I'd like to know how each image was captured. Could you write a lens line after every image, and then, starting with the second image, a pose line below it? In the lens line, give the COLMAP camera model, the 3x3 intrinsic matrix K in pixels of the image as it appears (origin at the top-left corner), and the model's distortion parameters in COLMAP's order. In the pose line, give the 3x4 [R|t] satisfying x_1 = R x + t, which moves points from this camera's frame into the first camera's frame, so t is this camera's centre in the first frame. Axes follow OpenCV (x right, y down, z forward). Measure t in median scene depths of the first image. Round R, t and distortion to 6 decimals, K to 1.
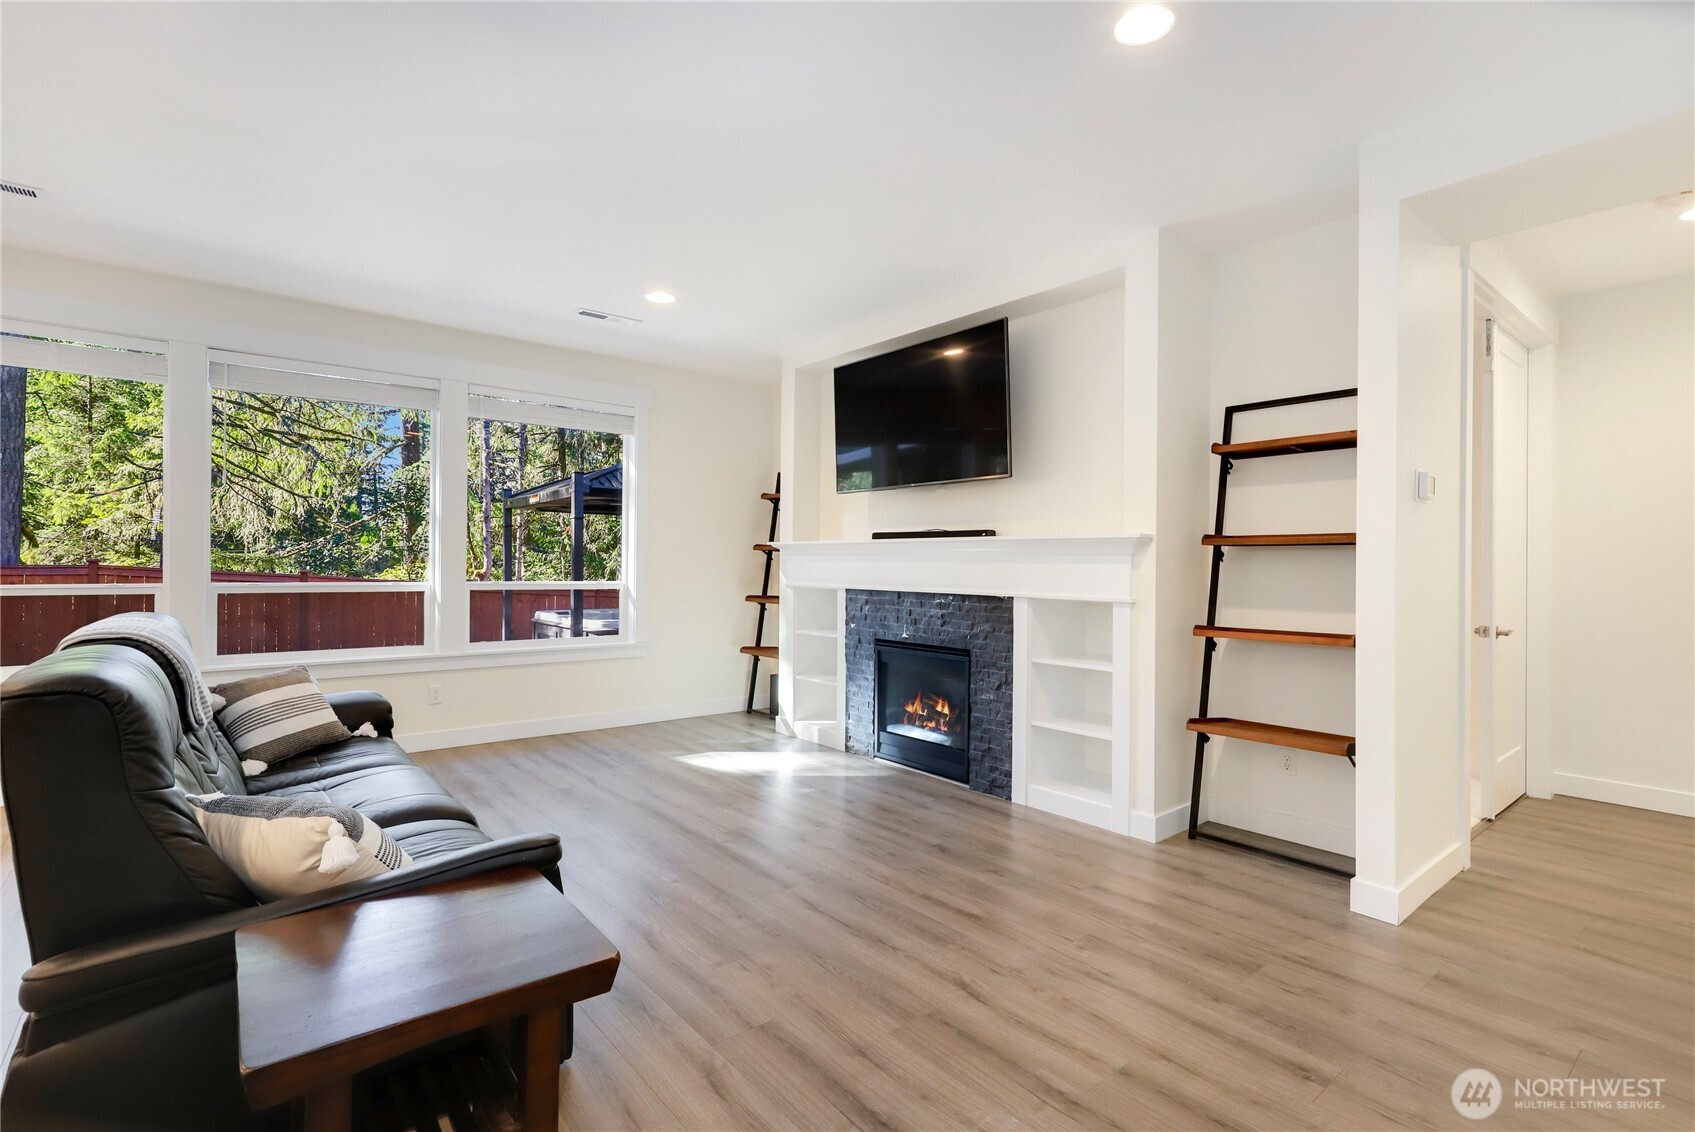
lens RADIAL K [[792.4, 0, 838.4], [0, 792.4, 564.0], [0, 0, 1]] dist [-0.015325, 0.005380]
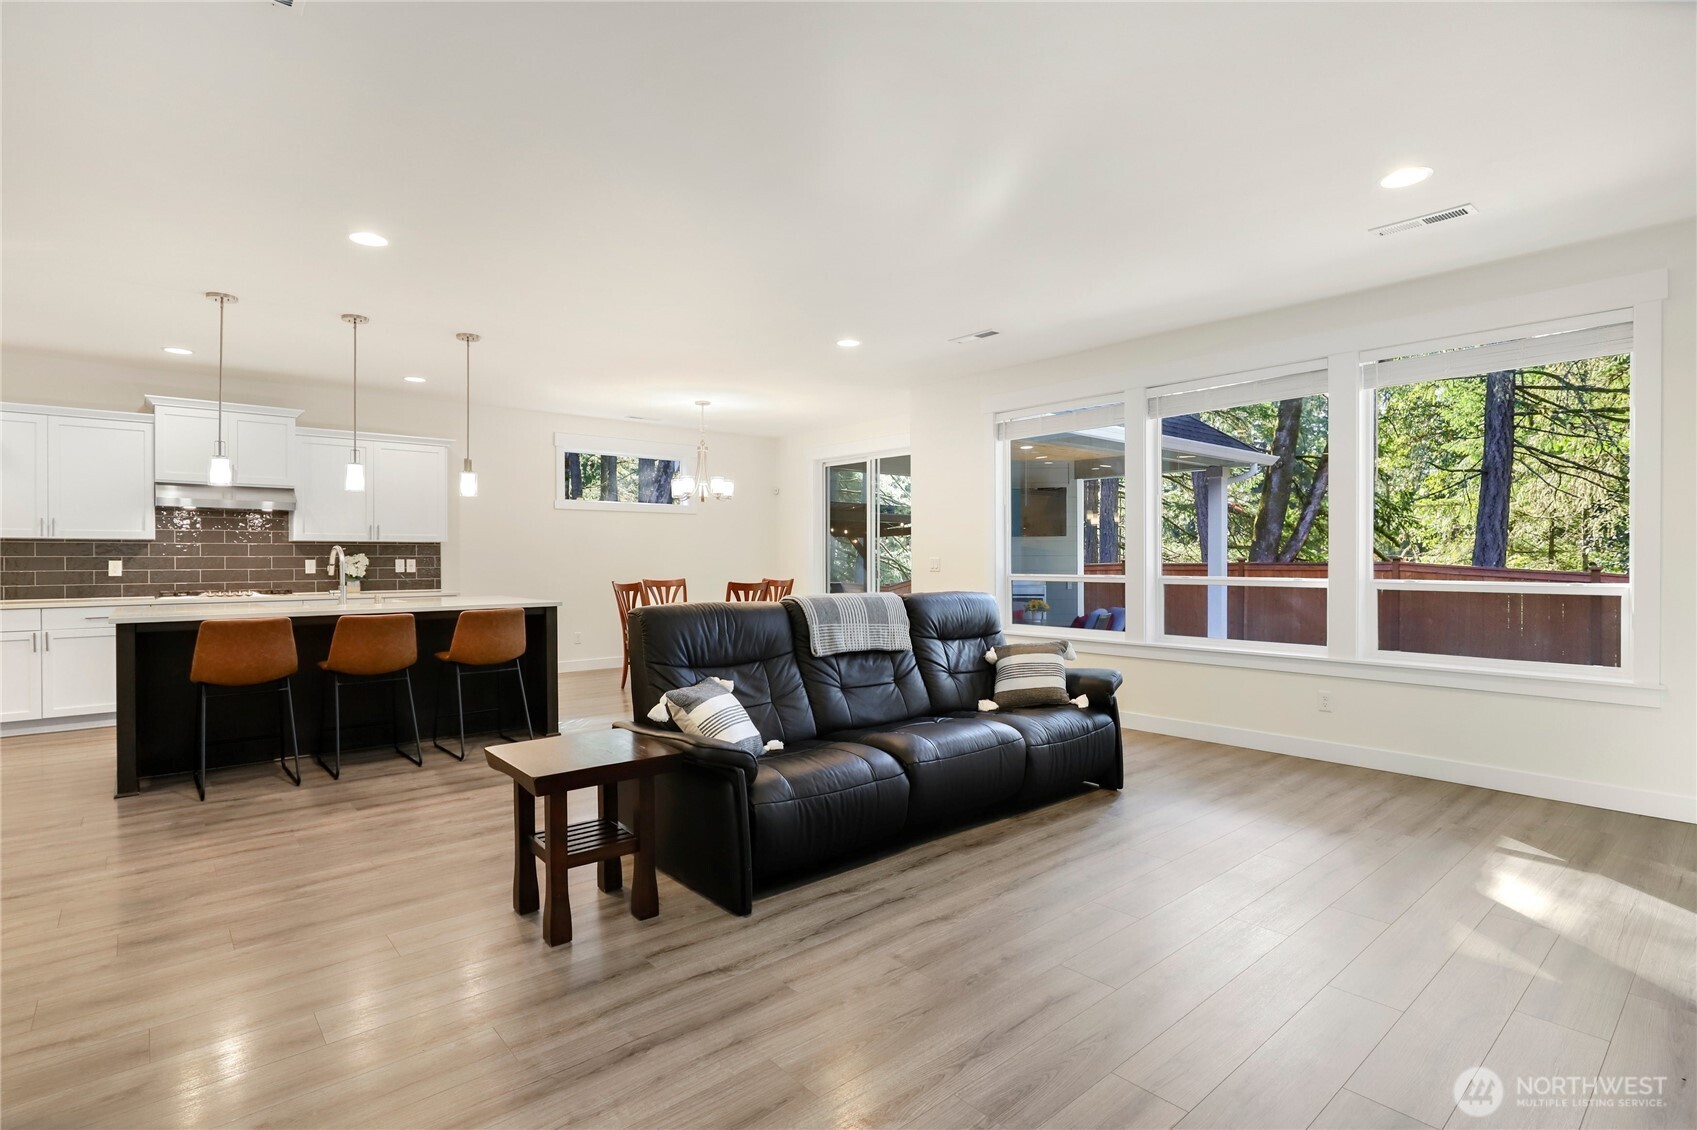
lens RADIAL K [[793.3, 0, 844.1], [0, 793.3, 565.2], [0, 0, 1]] dist [-0.015325, 0.005380]
pose [[0.038231, 0.000325, -0.999269, 0.543743], [0.003013, 0.999995, 0.000441, 0.007330], [0.999264, -0.003028, 0.038229, 0.577419]]
